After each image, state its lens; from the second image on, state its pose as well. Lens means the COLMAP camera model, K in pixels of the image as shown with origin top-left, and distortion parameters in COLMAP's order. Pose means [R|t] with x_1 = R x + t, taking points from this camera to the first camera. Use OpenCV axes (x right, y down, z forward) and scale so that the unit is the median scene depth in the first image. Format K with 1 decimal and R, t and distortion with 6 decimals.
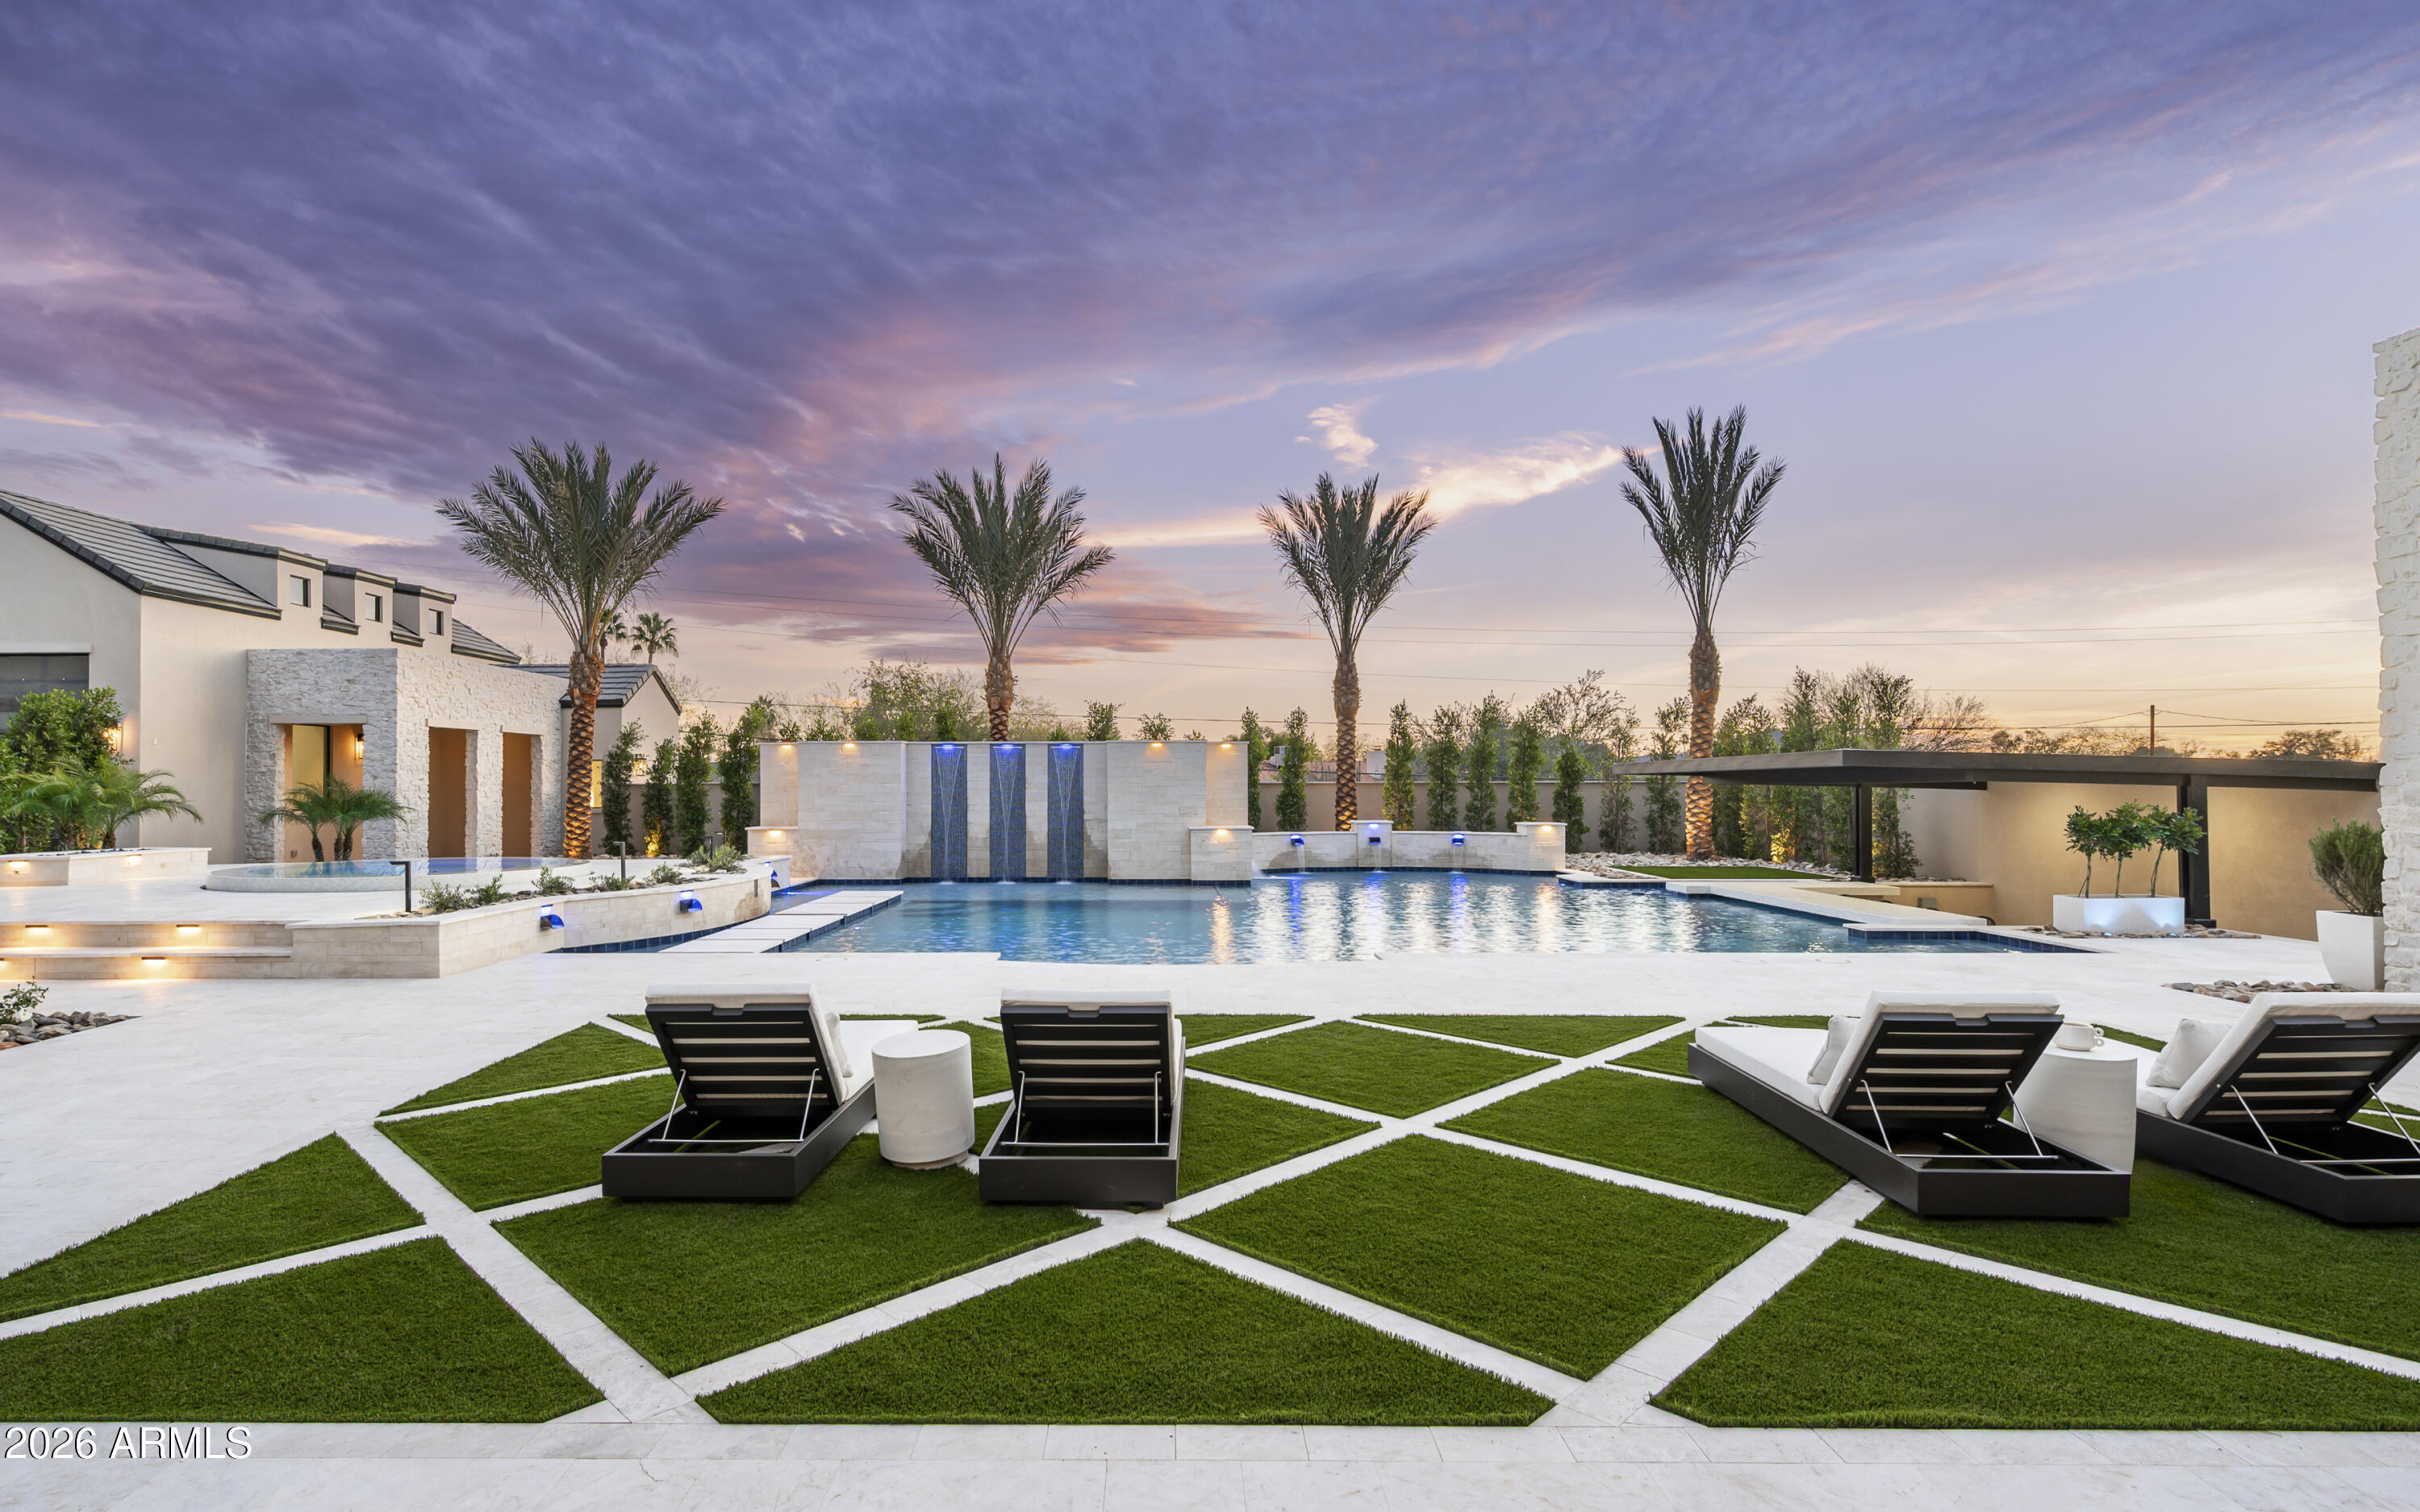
lens RADIAL K [[1213.4, 0, 1160.6], [0, 1213.4, 766.2], [0, 0, 1]] dist [-0.007127, 0.001357]
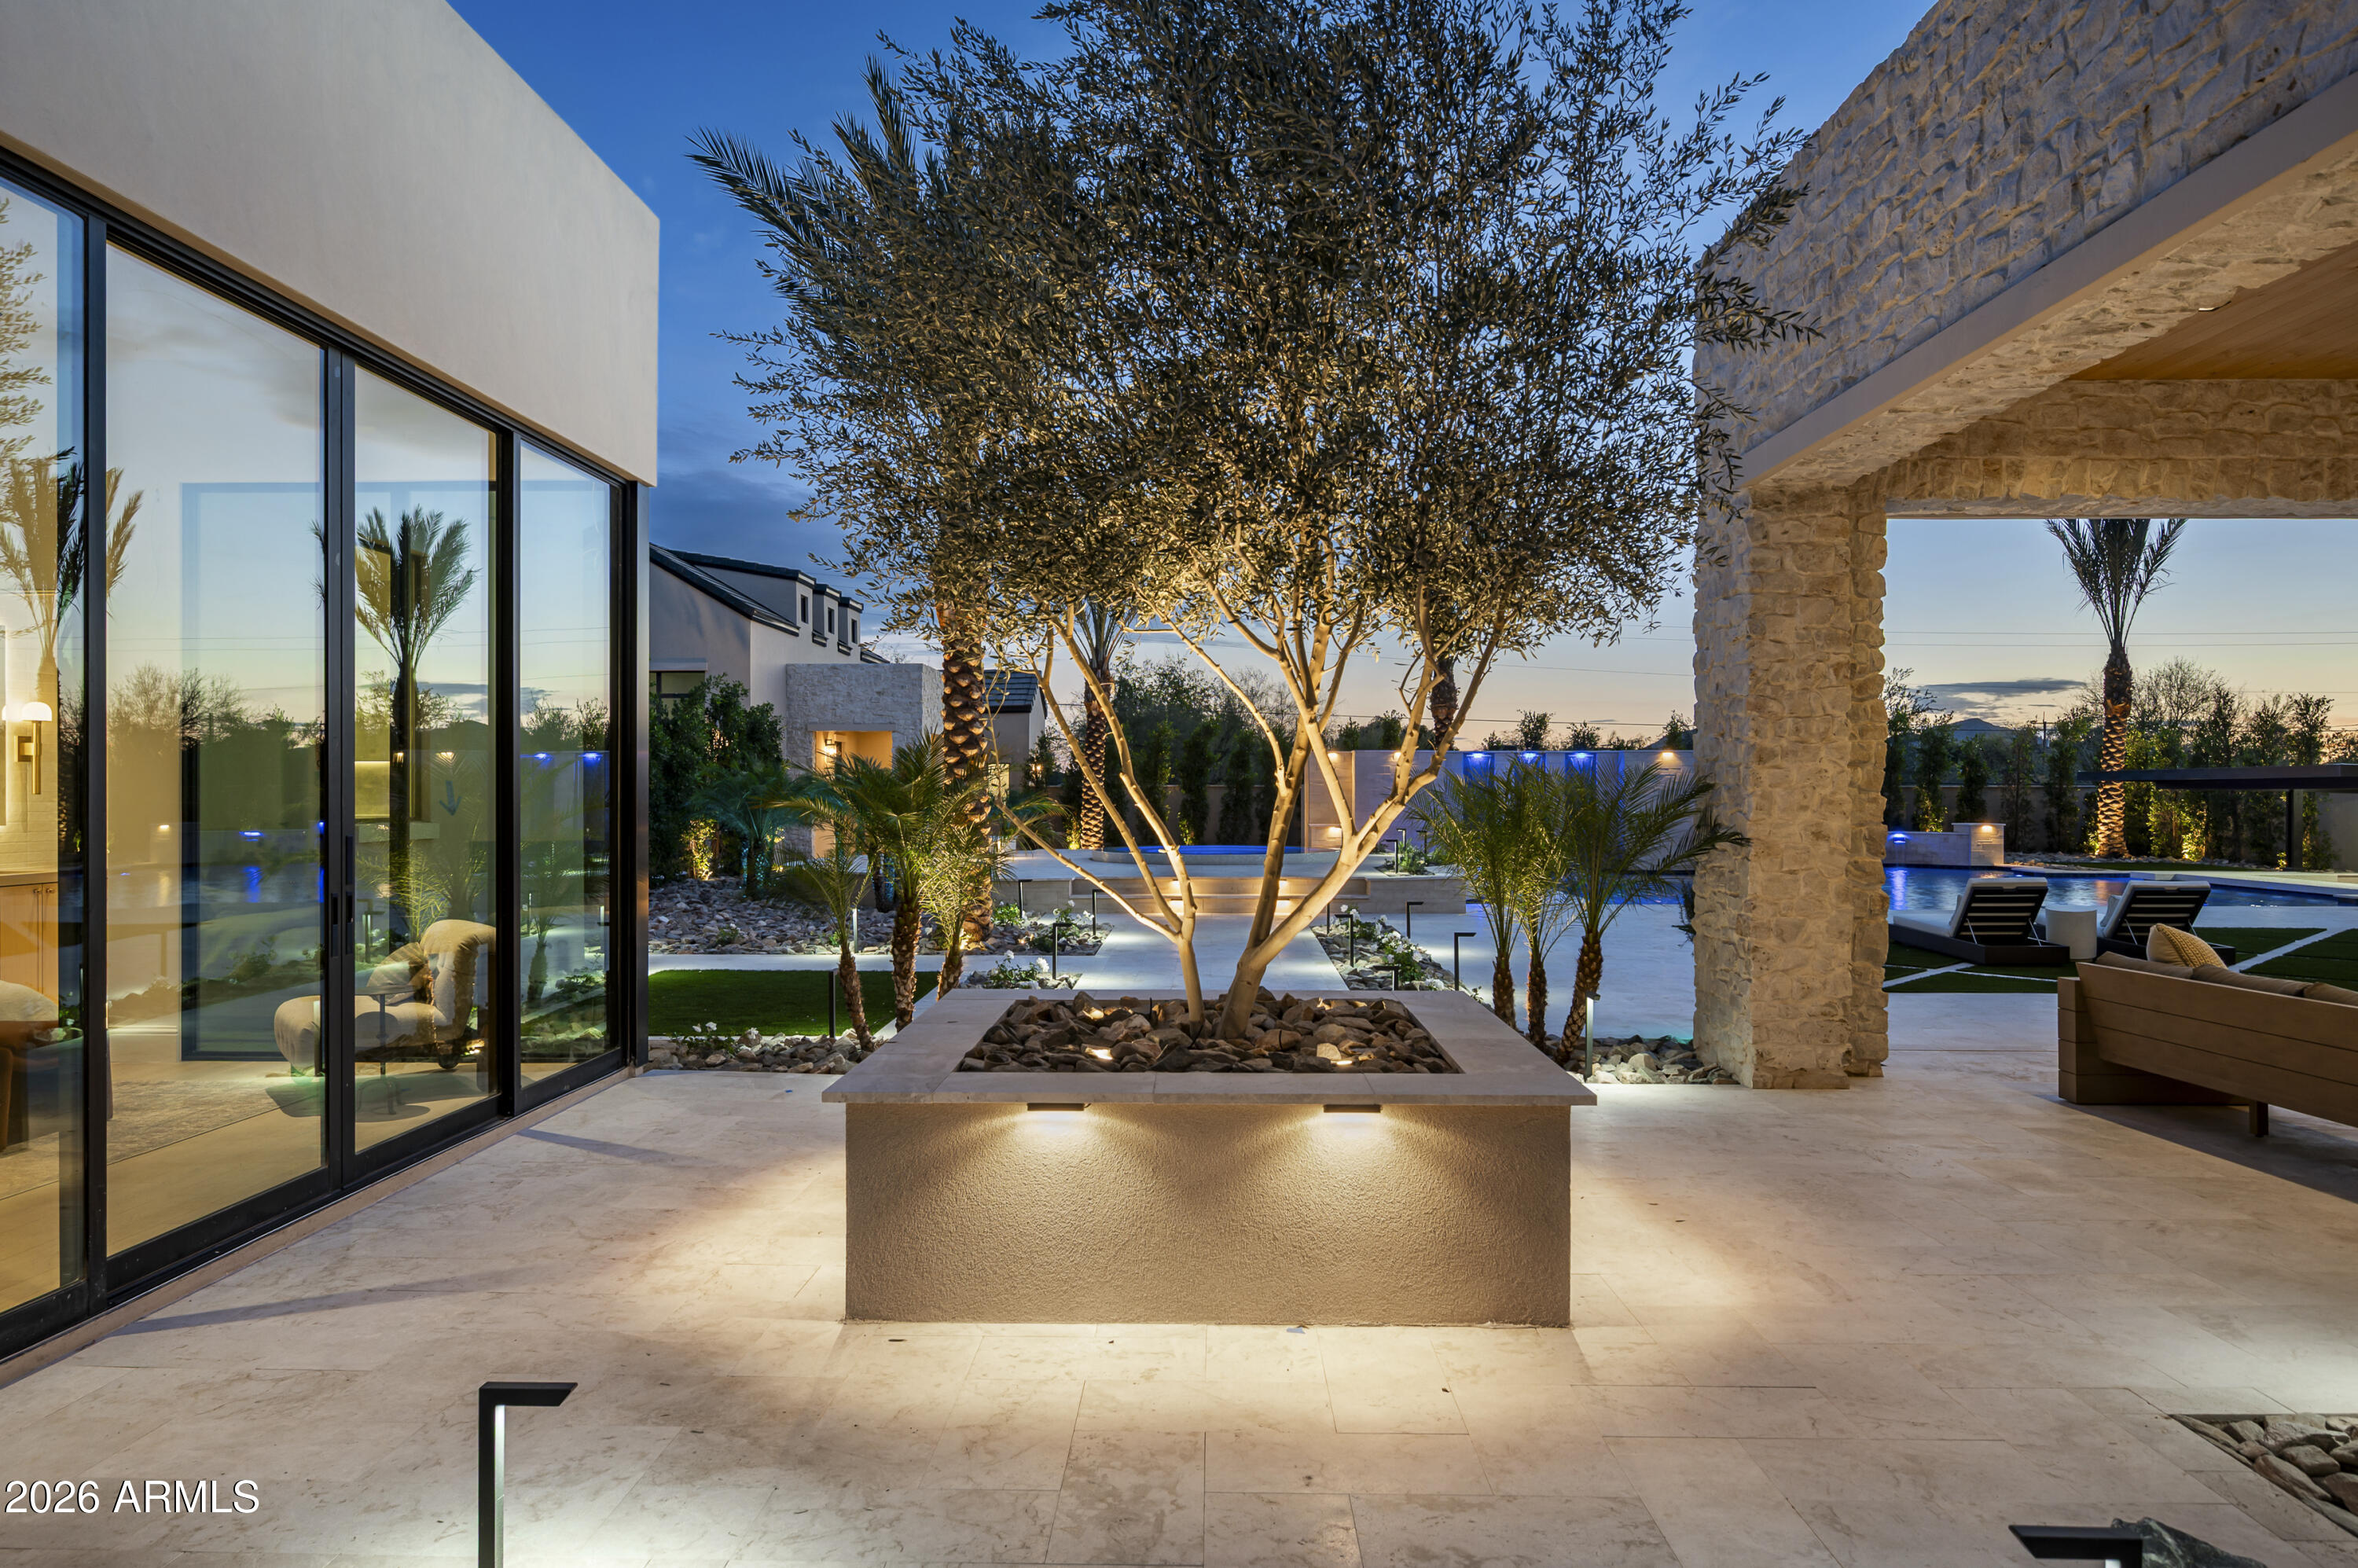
lens RADIAL K [[1431.6, 0, 1164.7], [0, 1431.6, 782.1], [0, 0, 1]] dist [-0.029117, 0.000828]
pose [[0.998326, 0.004222, -0.057687, -0.341880], [-0.003455, 0.999904, 0.013392, -0.005611], [0.057739, -0.013170, 0.998245, -0.330934]]
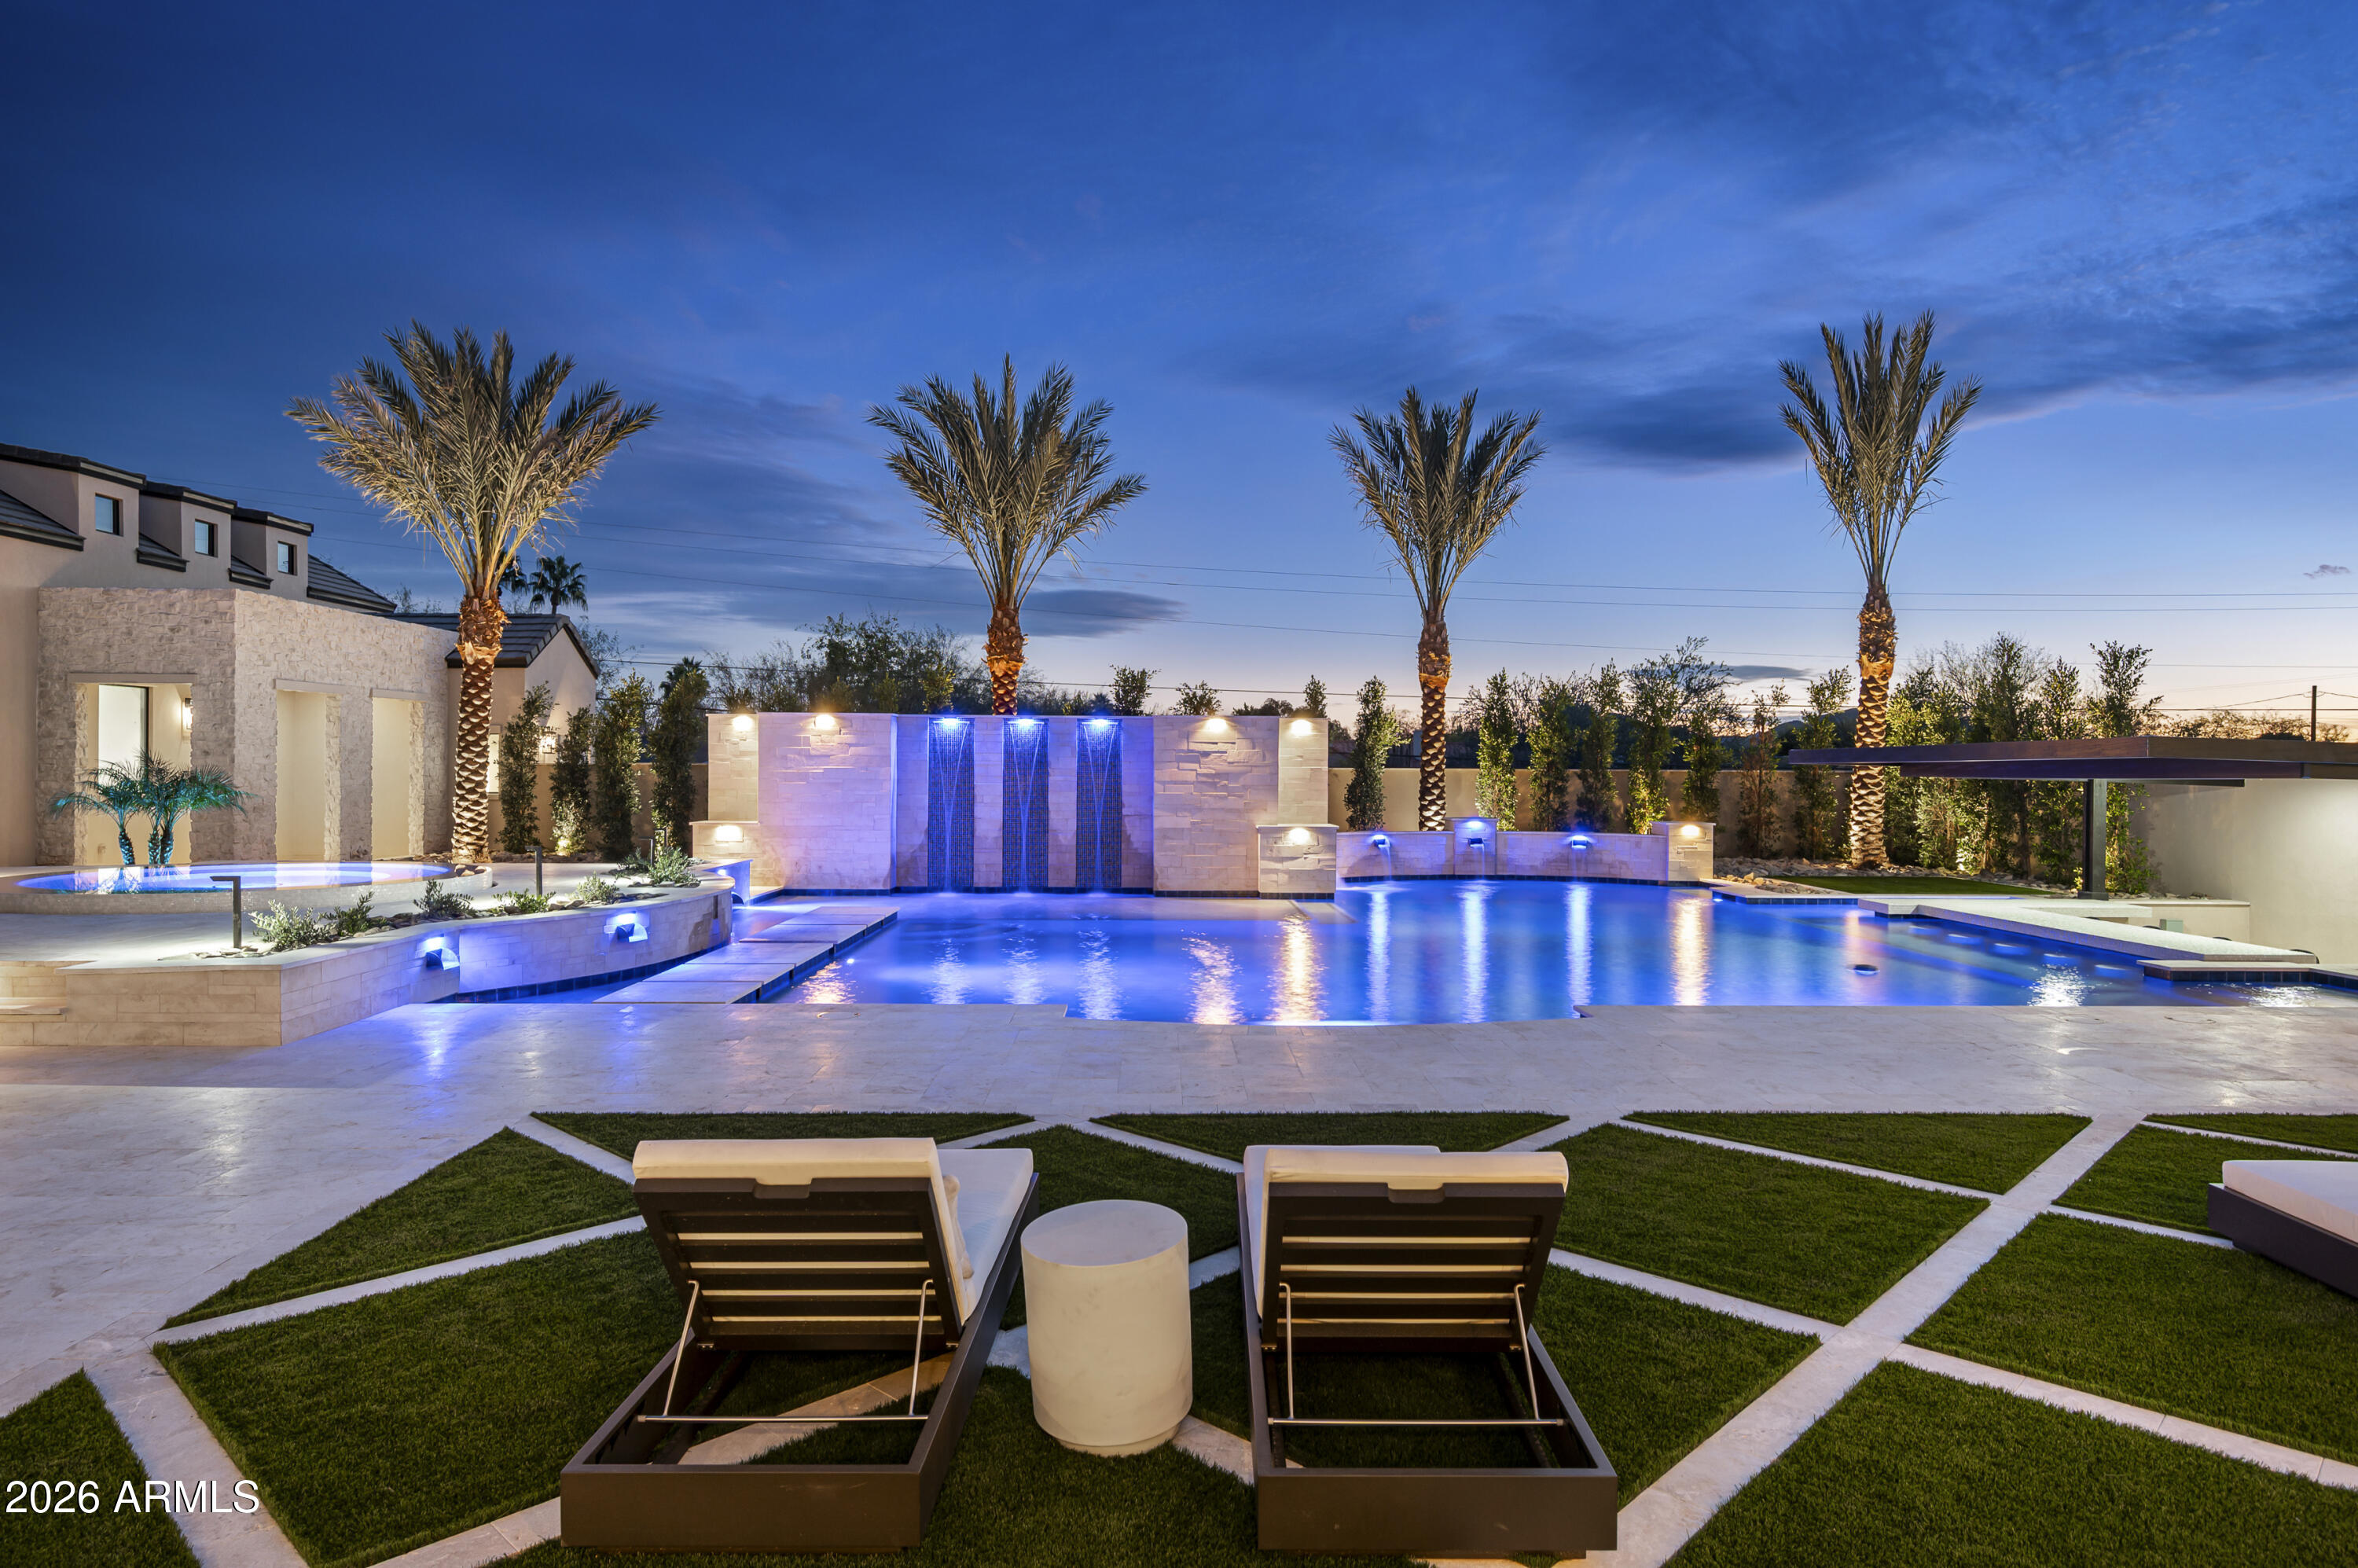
lens RADIAL K [[1413.1, 0, 1208.1], [0, 1413.1, 764.7], [0, 0, 1]] dist [-0.003048, -0.001318]
pose [[0.999286, 0.008312, 0.036870, -0.035808], [-0.008800, 0.999876, 0.013088, -0.001138], [-0.036756, -0.013403, 0.999234, 0.065585]]
